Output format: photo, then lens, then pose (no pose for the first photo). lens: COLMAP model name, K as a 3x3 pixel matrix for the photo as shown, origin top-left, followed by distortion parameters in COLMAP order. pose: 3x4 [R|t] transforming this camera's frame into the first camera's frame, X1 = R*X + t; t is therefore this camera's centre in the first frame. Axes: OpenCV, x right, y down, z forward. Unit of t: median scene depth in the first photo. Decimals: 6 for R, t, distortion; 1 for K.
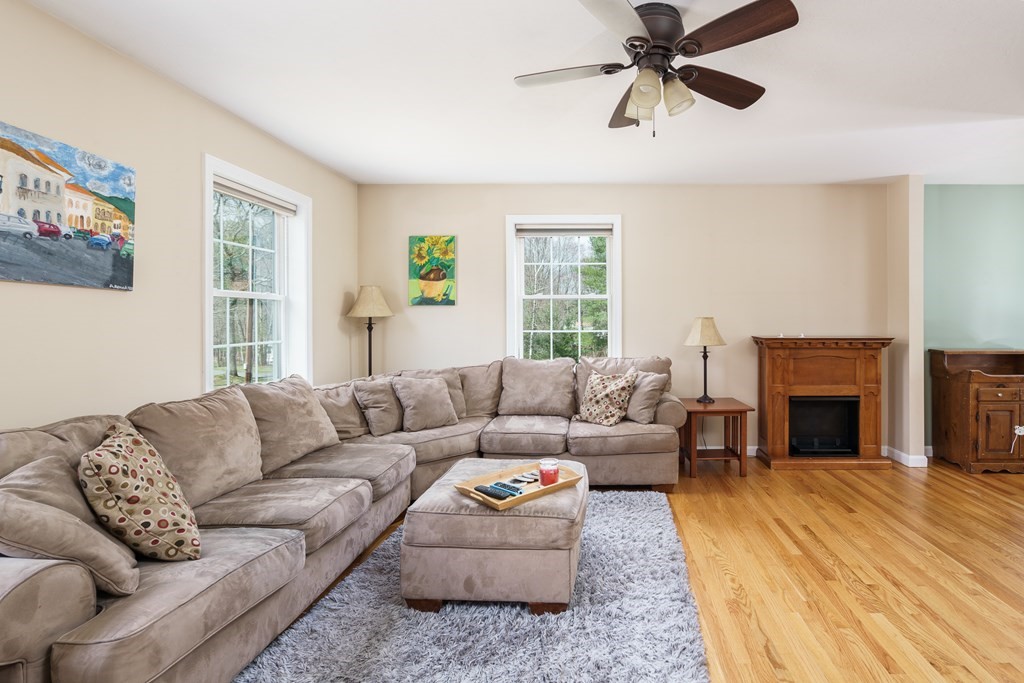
lens RADIAL K [[496.8, 0, 598.3], [0, 496.8, 320.5], [0, 0, 1]] dist [-0.007769, 0.001830]
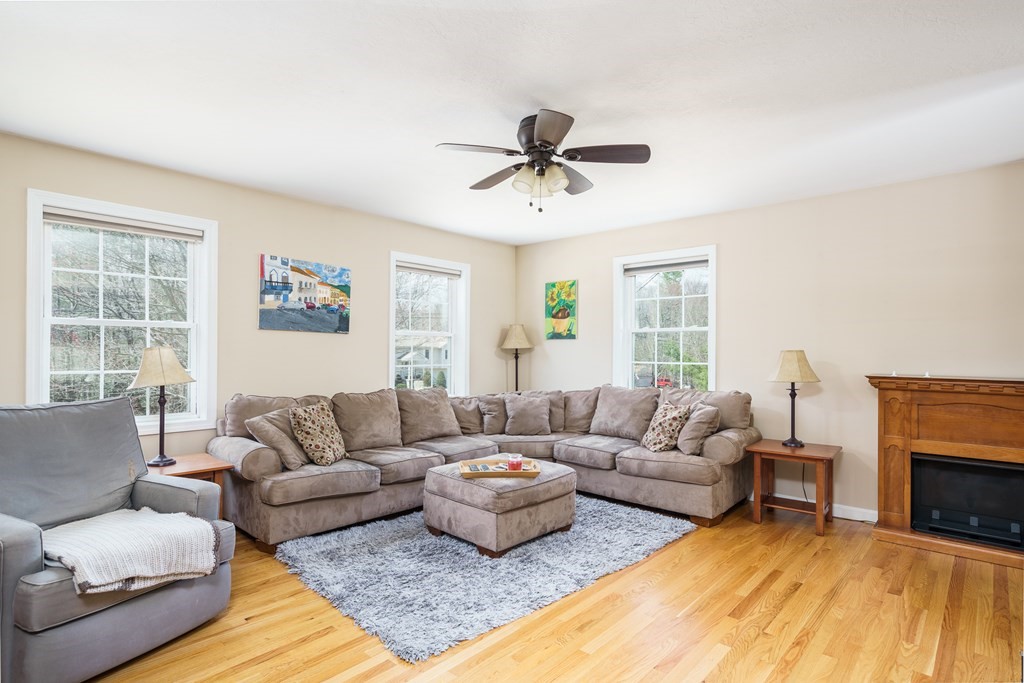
lens RADIAL K [[535.4, 0, 508.2], [0, 535.4, 346.4], [0, 0, 1]] dist [-0.001253, 0.001332]
pose [[0.740010, 0.001528, -0.672594, 0.734851], [-0.009850, 0.999915, -0.008565, -0.000405], [0.672524, 0.012963, 0.739962, -0.081080]]
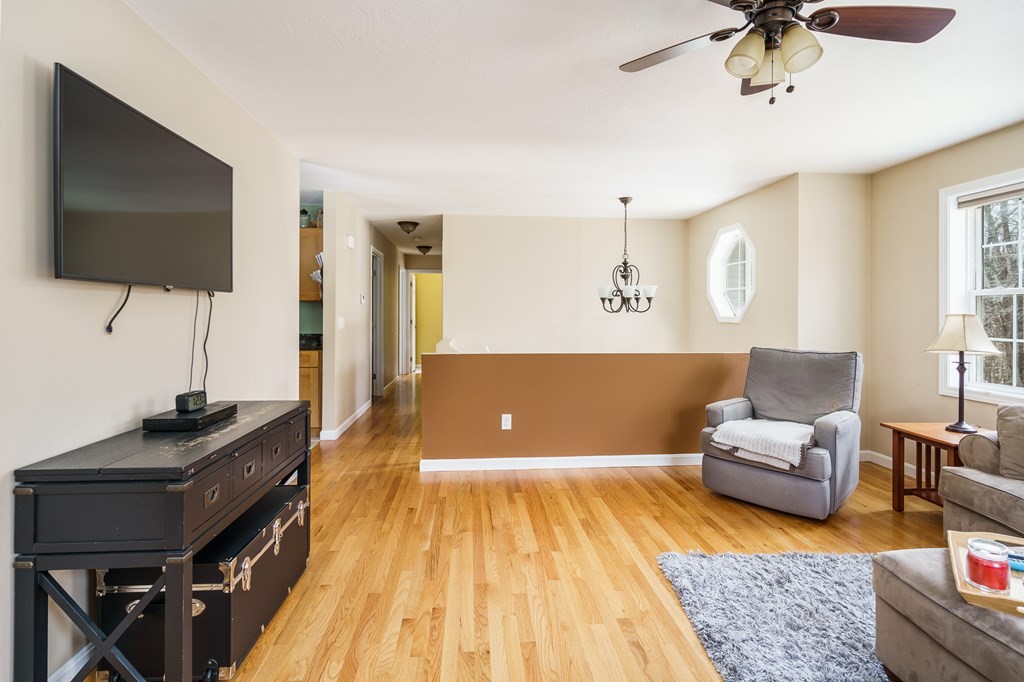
lens RADIAL K [[513.4, 0, 519.6], [0, 513.4, 311.0], [0, 0, 1]] dist [0.007487, -0.001224]
pose [[-0.995050, -0.003698, -0.099310, 0.467422], [-0.003779, 0.999993, 0.000634, -0.007780], [0.099307, 0.001006, -0.995056, 1.342659]]
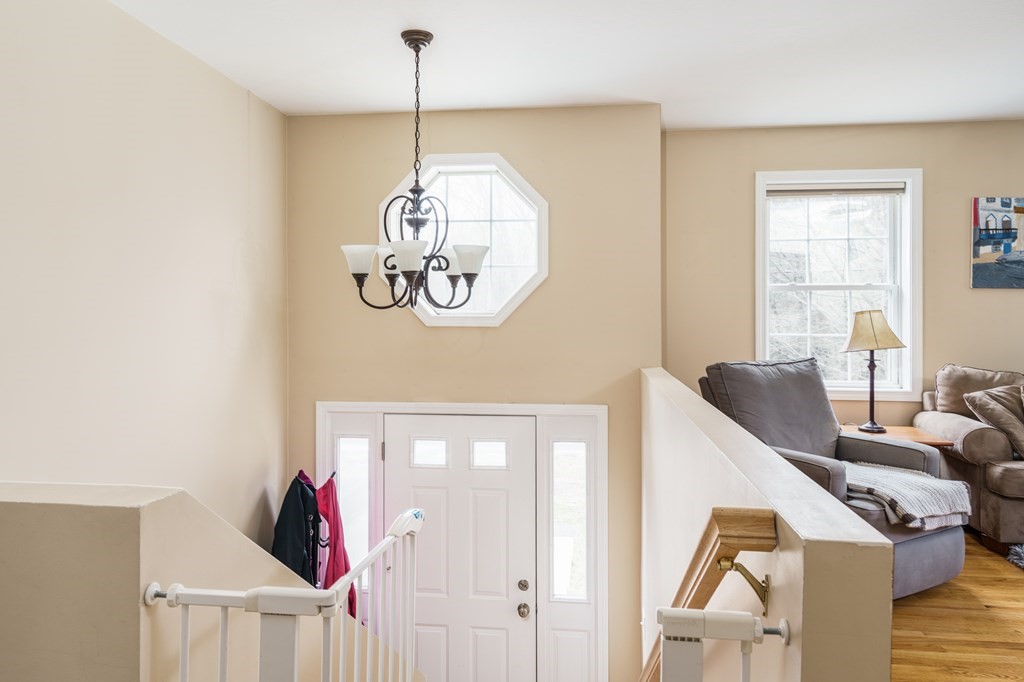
lens RADIAL K [[697.8, 0, 513.3], [0, 697.8, 317.7], [0, 0, 1]] dist [0.001405, -0.002440]
pose [[-0.130479, 0.007447, -0.991423, 0.961863], [-0.002320, 0.999967, 0.007816, 0.003402], [0.991448, 0.003320, -0.130458, -0.290094]]
